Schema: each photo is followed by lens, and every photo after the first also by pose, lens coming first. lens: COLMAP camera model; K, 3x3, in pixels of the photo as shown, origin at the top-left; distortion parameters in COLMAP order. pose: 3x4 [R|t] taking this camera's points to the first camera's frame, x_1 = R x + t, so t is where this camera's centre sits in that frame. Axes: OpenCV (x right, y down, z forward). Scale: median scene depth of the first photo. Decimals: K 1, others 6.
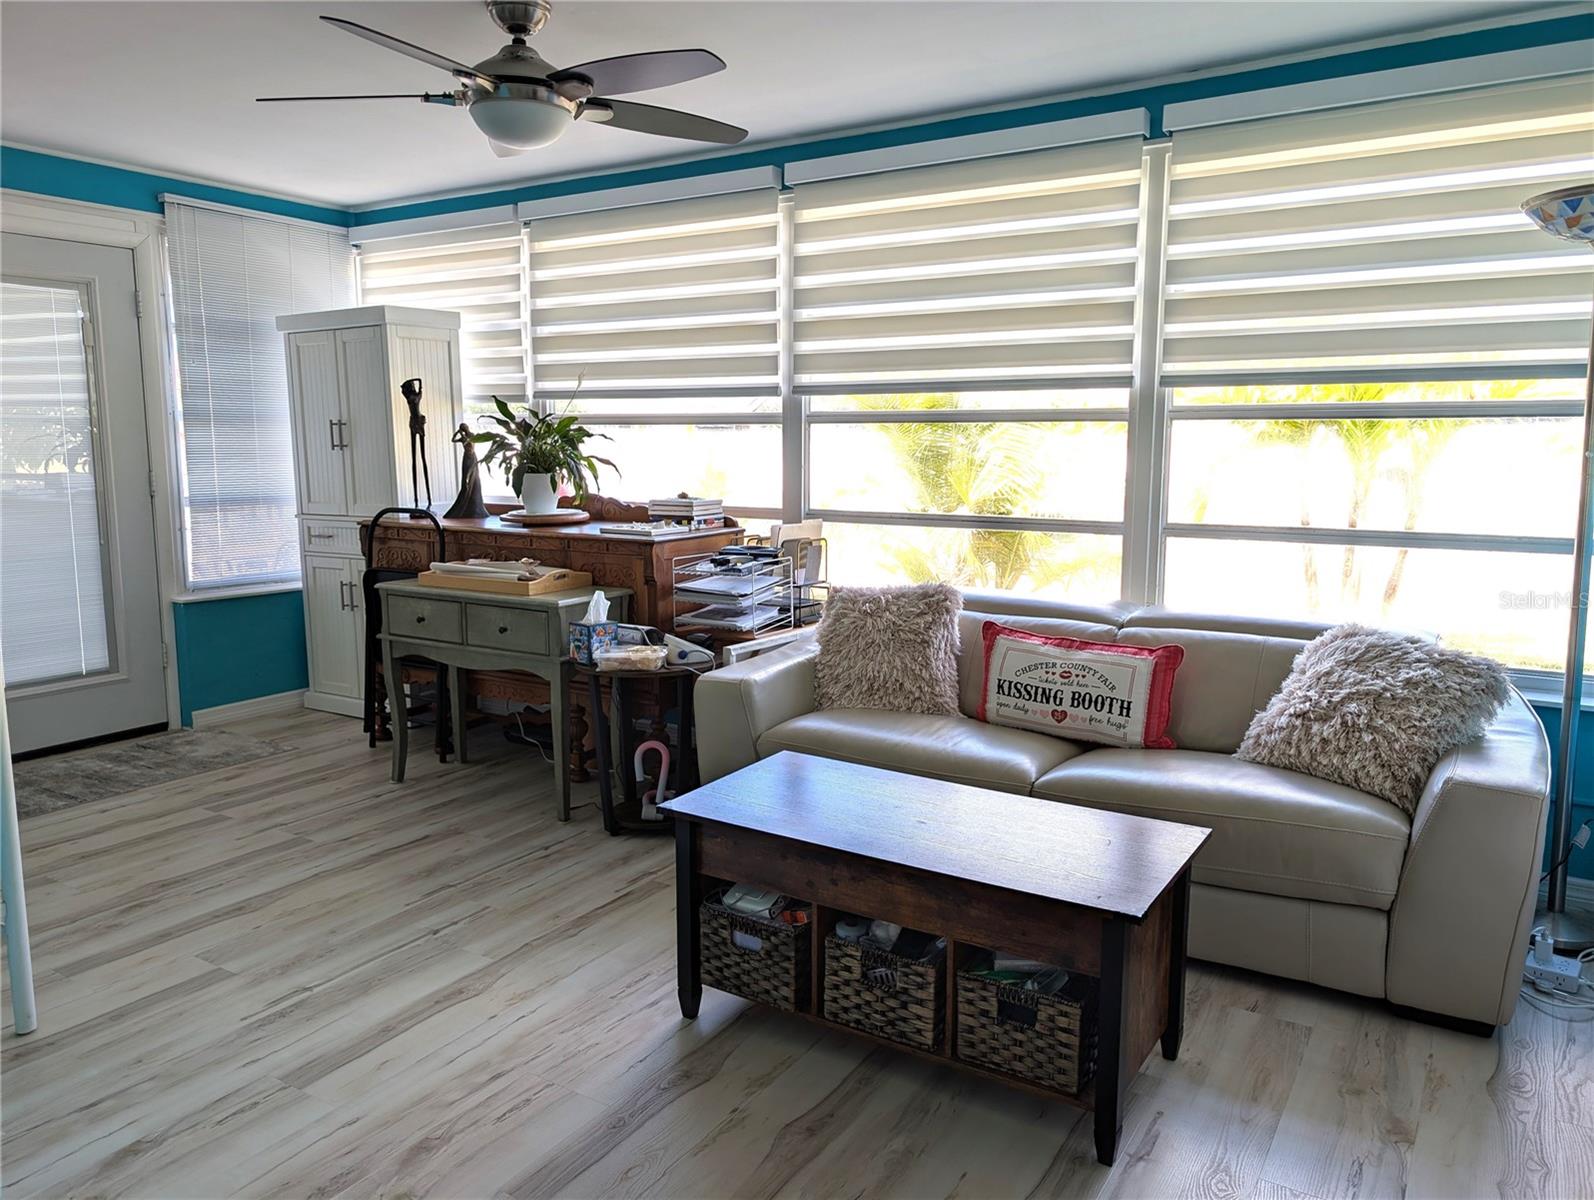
lens RADIAL K [[1138.4, 0, 803.9], [0, 1138.4, 603.0], [0, 0, 1]] dist [0.008985, -0.004091]
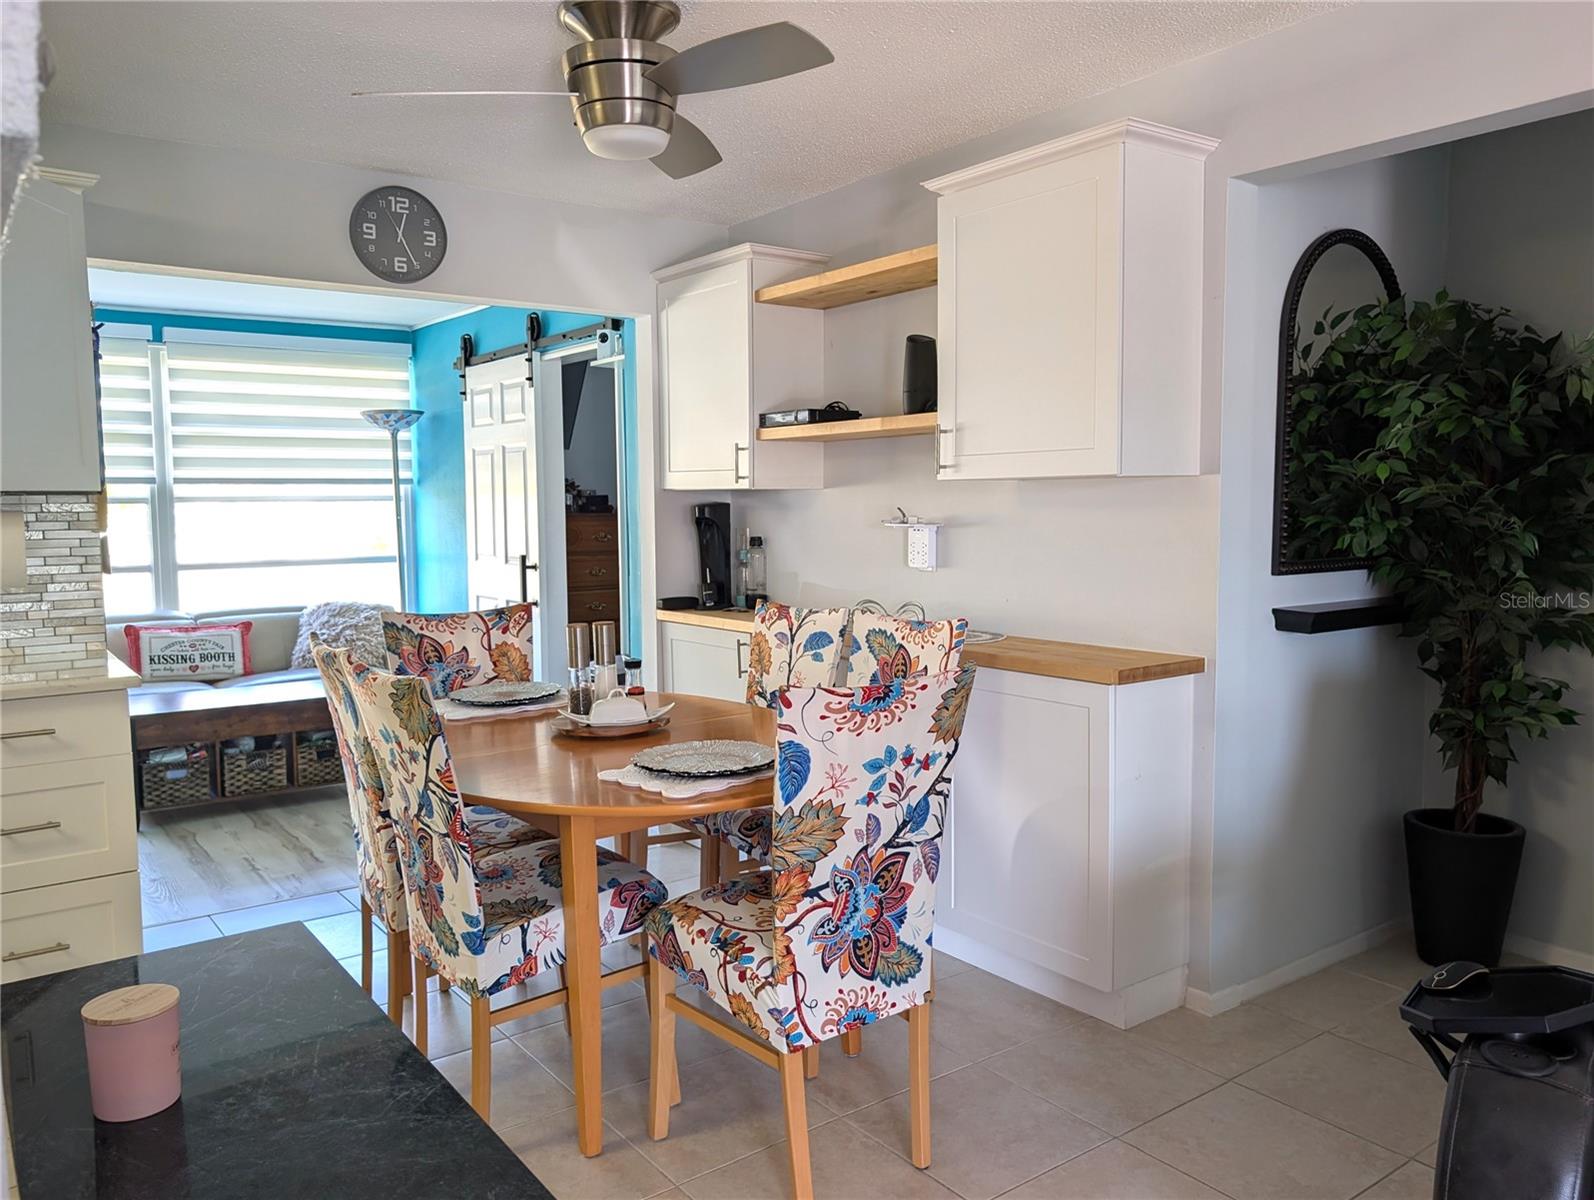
lens RADIAL K [[1182.4, 0, 797.0], [0, 1182.4, 600.0], [0, 0, 1]] dist [0.002396, -0.003795]
pose [[0.367653, -0.084884, 0.926081, -1.048201], [0.144362, 0.988963, 0.033337, 0.062279], [-0.918690, 0.121434, 0.375849, -0.533687]]
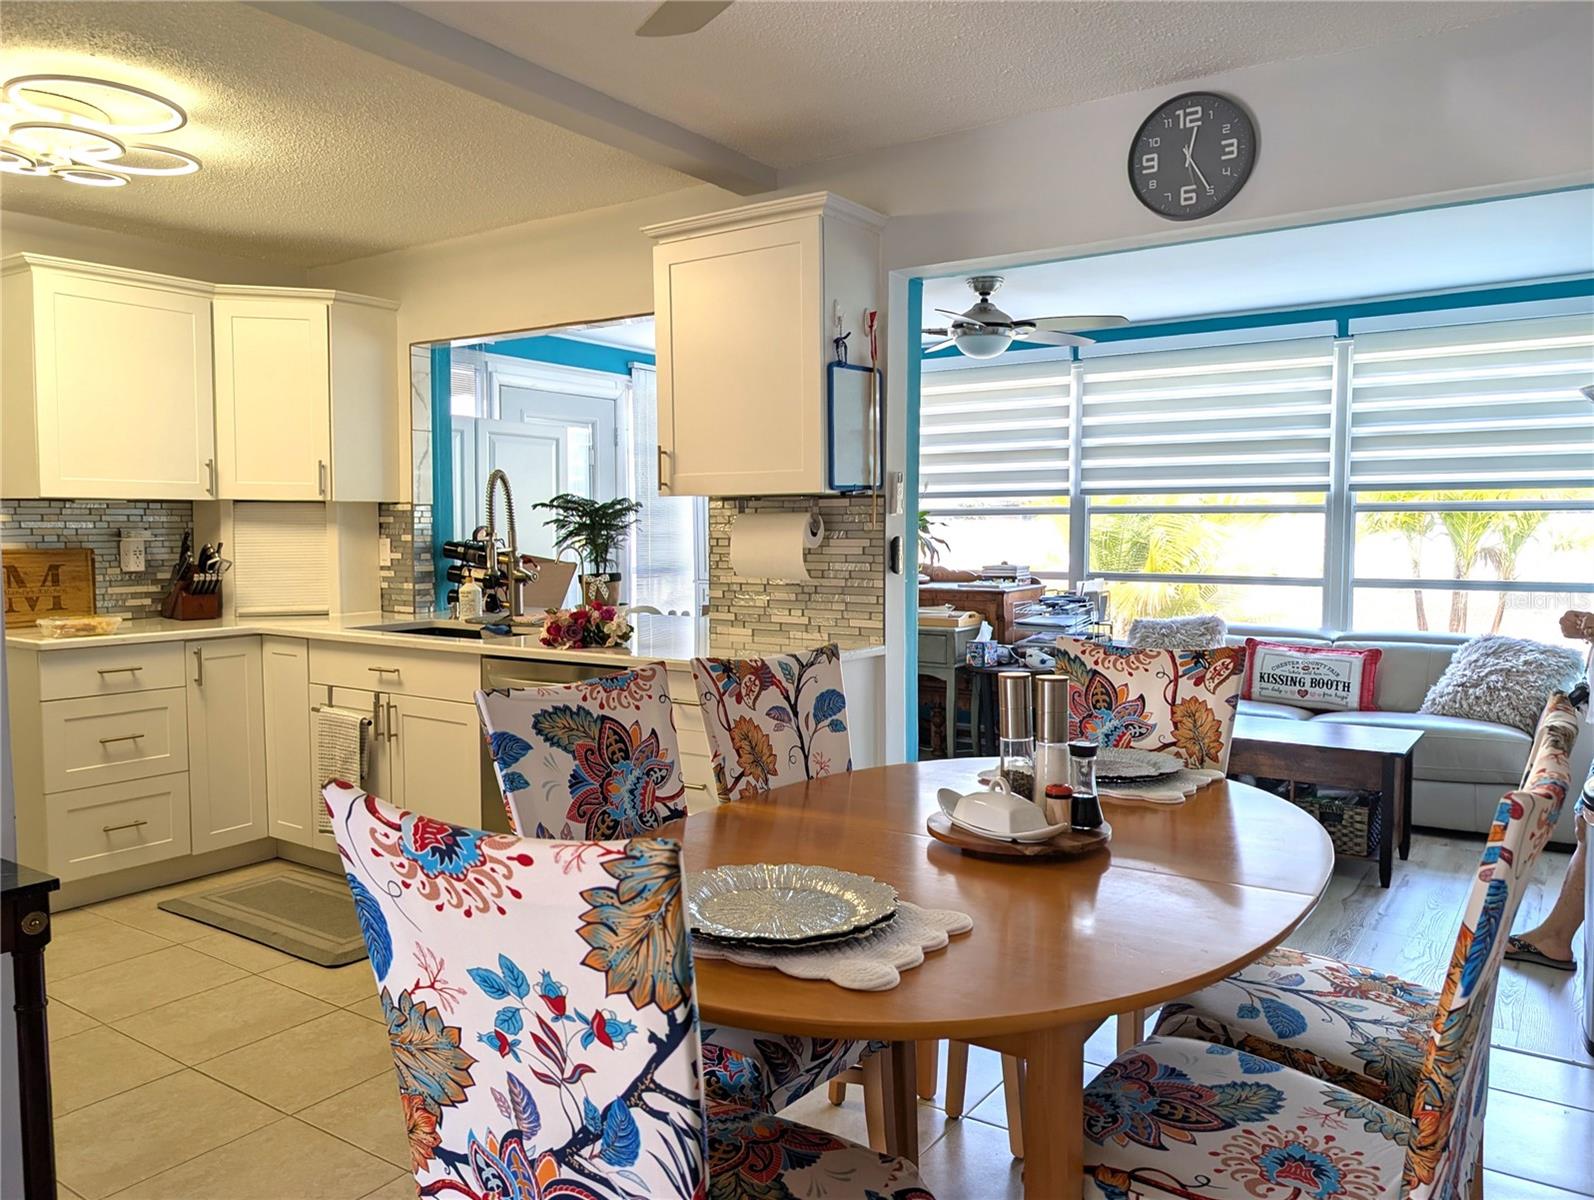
lens RADIAL K [[1166.9, 0, 799.1], [0, 1166.9, 601.7], [0, 0, 1]] dist [0.007678, -0.000670]
pose [[0.999087, -0.000679, -0.042717, -0.388535], [-0.002738, 0.996801, -0.079877, 0.096088], [0.042635, 0.079921, 0.995889, -0.643990]]
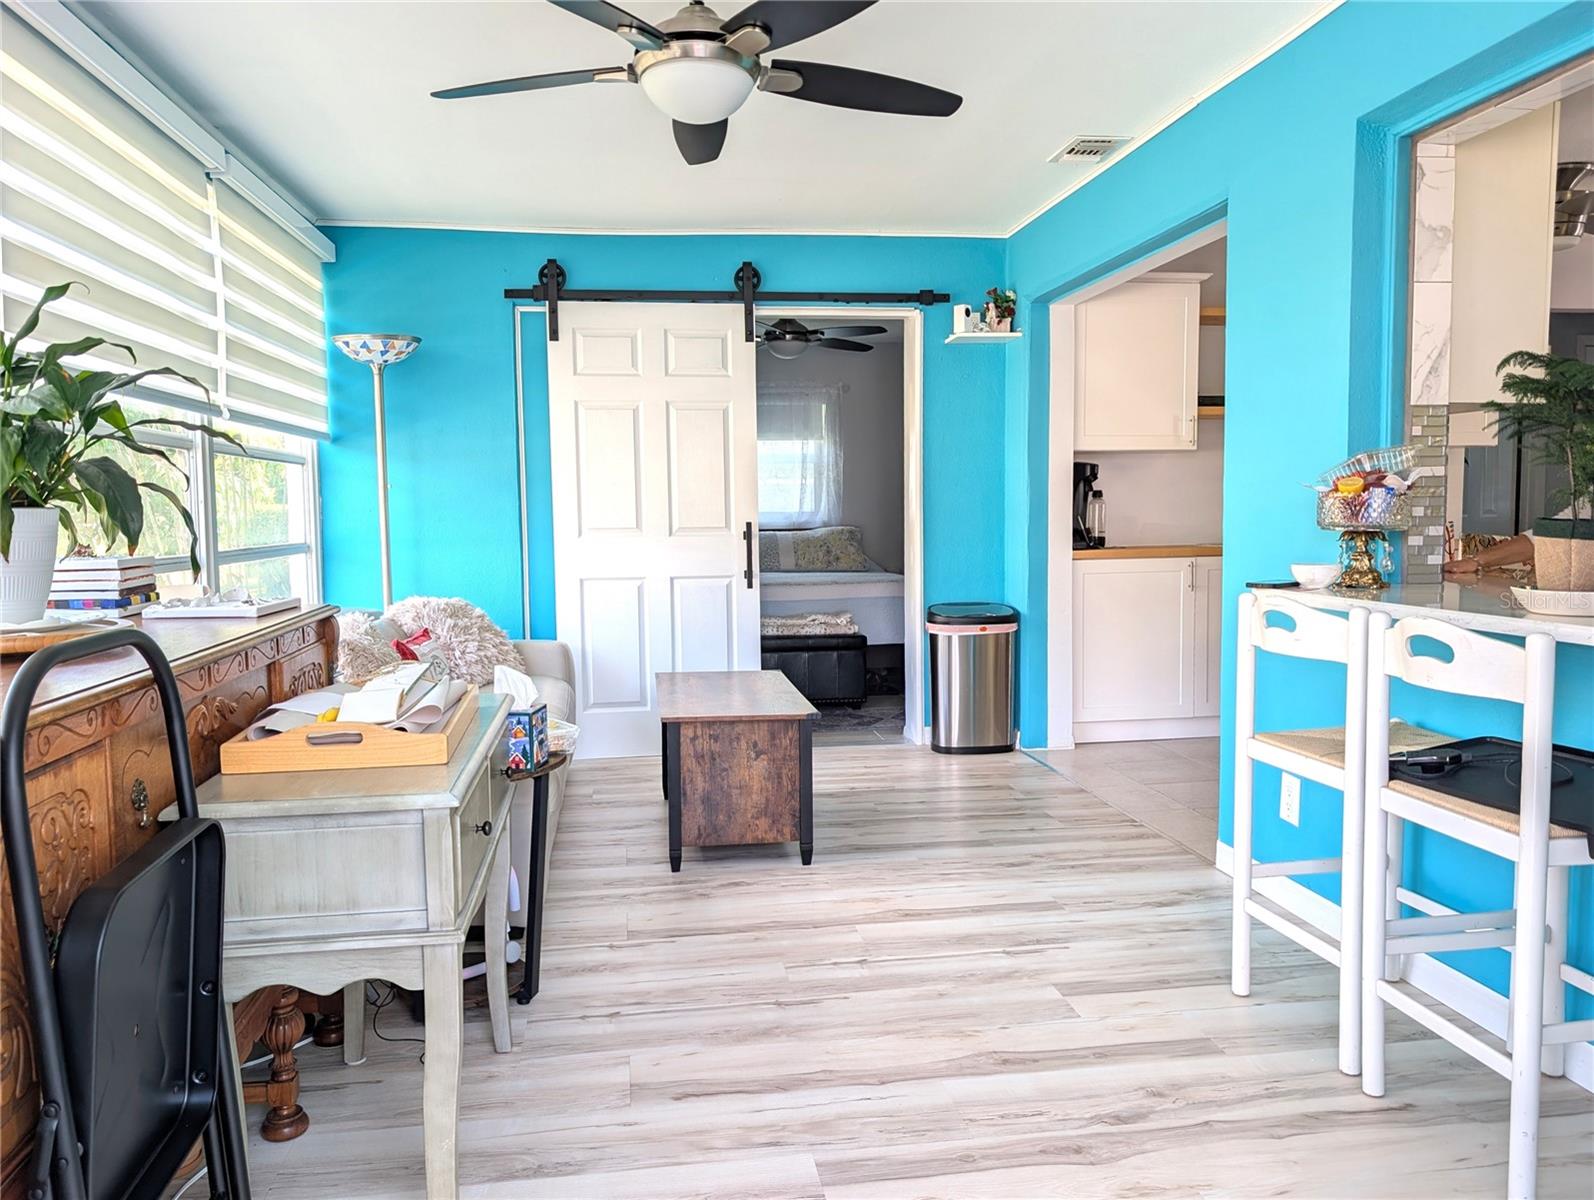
lens RADIAL K [[1202.6, 0, 782.1], [0, 1202.6, 610.6], [0, 0, 1]] dist [0.102893, -0.178629]
pose [[-0.639433, -0.055929, 0.766810, -0.893406], [0.123190, 0.977012, 0.173987, -0.156419], [-0.758913, 0.205716, -0.617844, 1.386264]]
